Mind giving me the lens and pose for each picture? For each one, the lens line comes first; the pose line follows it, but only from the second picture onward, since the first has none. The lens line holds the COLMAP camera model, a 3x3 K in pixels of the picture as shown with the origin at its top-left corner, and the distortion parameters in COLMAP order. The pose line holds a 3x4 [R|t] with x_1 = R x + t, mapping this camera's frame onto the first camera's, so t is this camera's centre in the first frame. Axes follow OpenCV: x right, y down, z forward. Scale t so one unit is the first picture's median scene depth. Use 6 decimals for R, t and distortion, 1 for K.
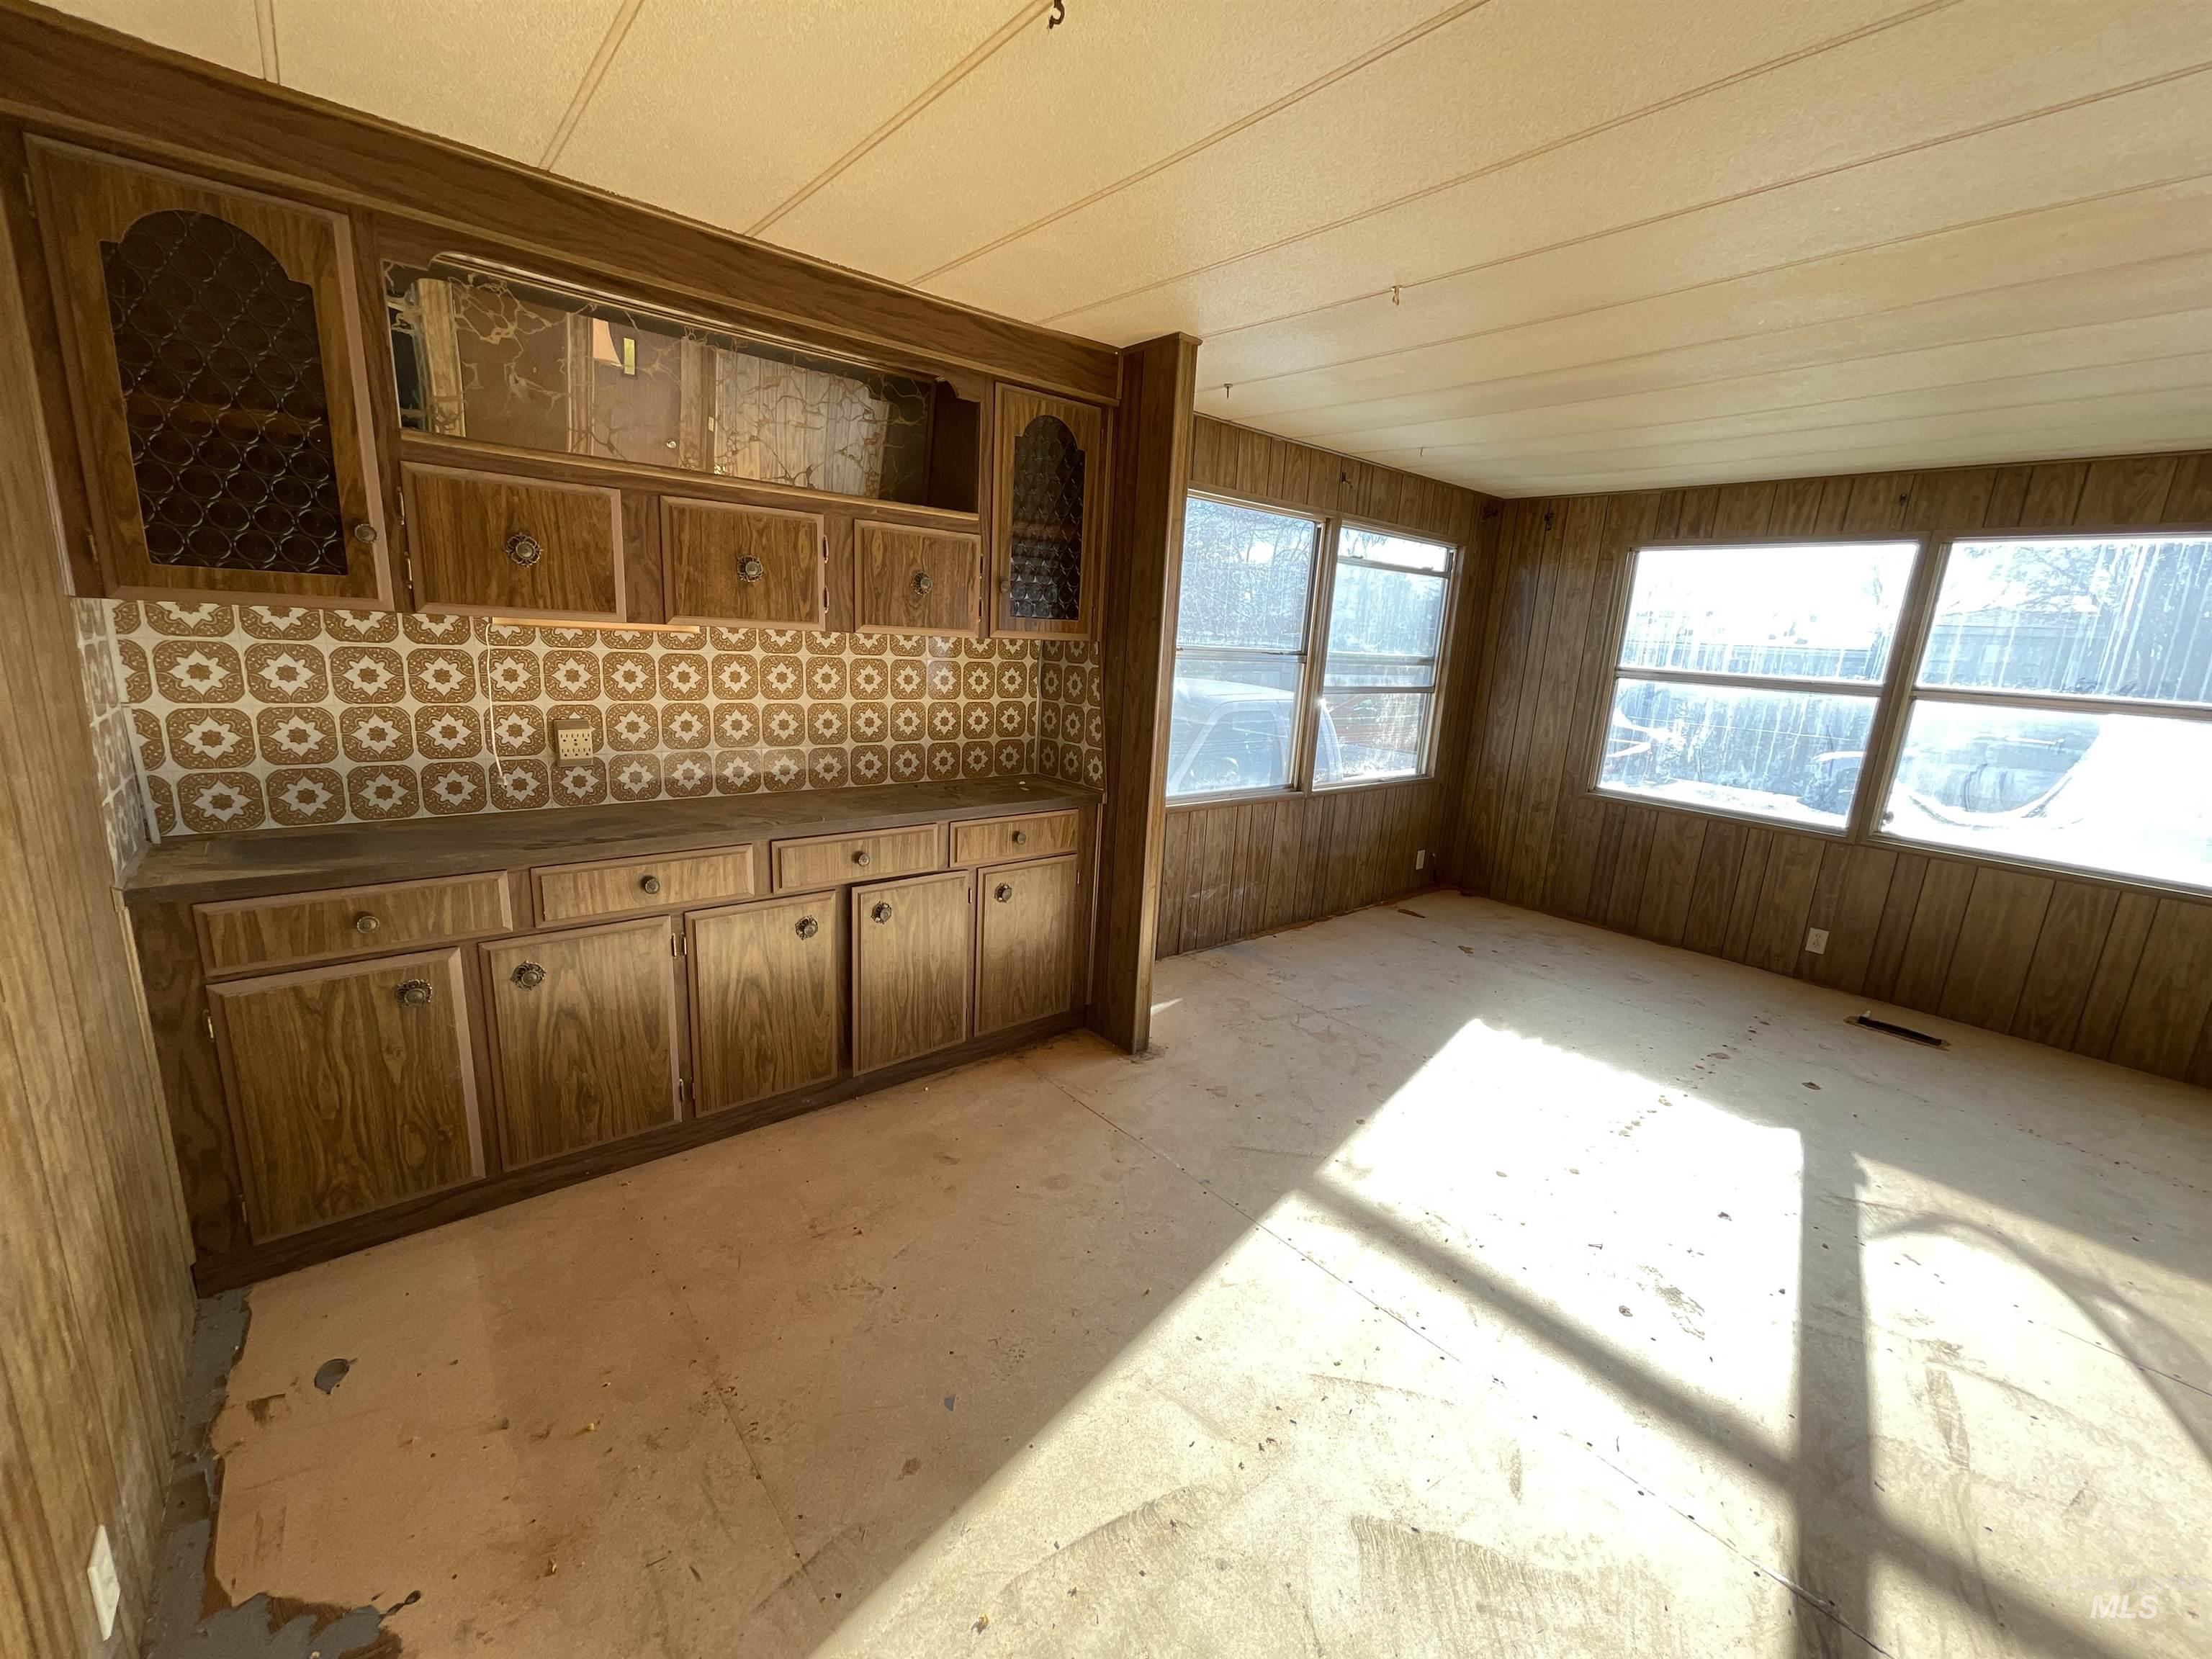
lens RADIAL K [[897.0, 0, 1095.1], [0, 897.0, 829.8], [0, 0, 1]] dist [0.001706, -0.000749]
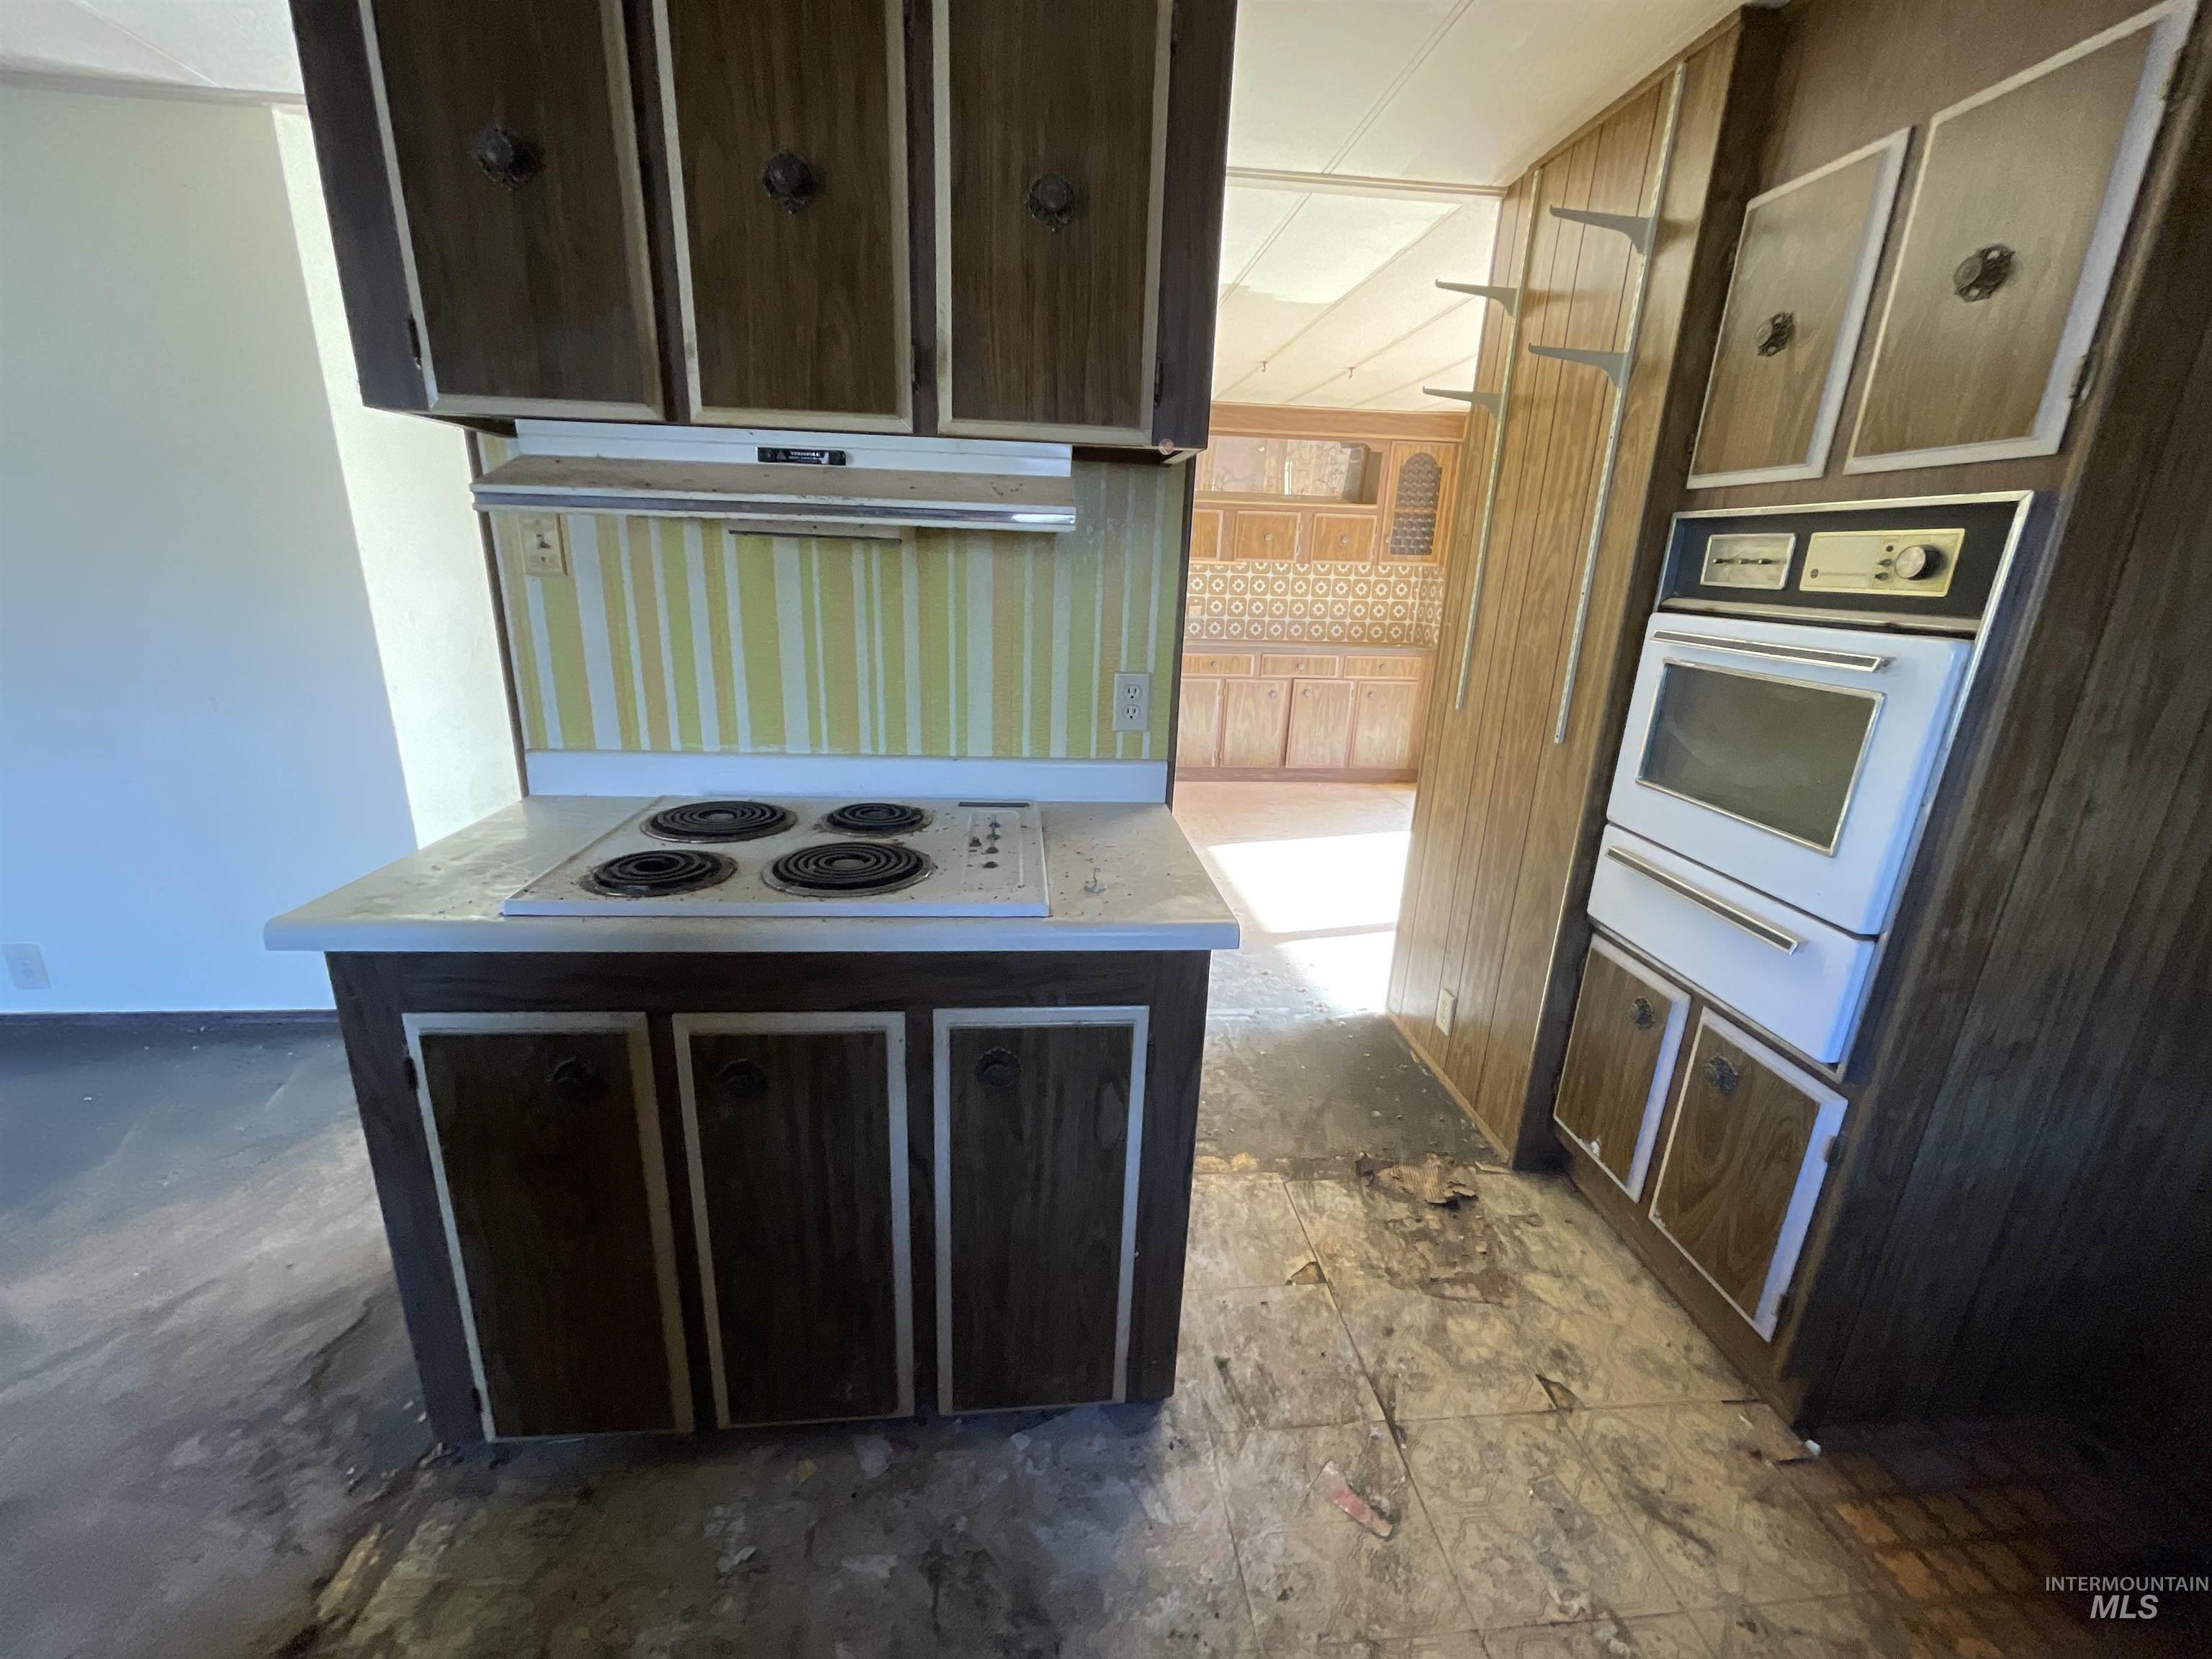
lens RADIAL K [[897.0, 0, 1095.1], [0, 897.0, 829.8], [0, 0, 1]] dist [0.001706, -0.000749]
pose [[0.823941, 0.136103, -0.550088, 0.586464], [-0.107941, 0.990650, 0.083429, 0.296020], [0.556300, -0.009363, 0.830929, -1.118162]]
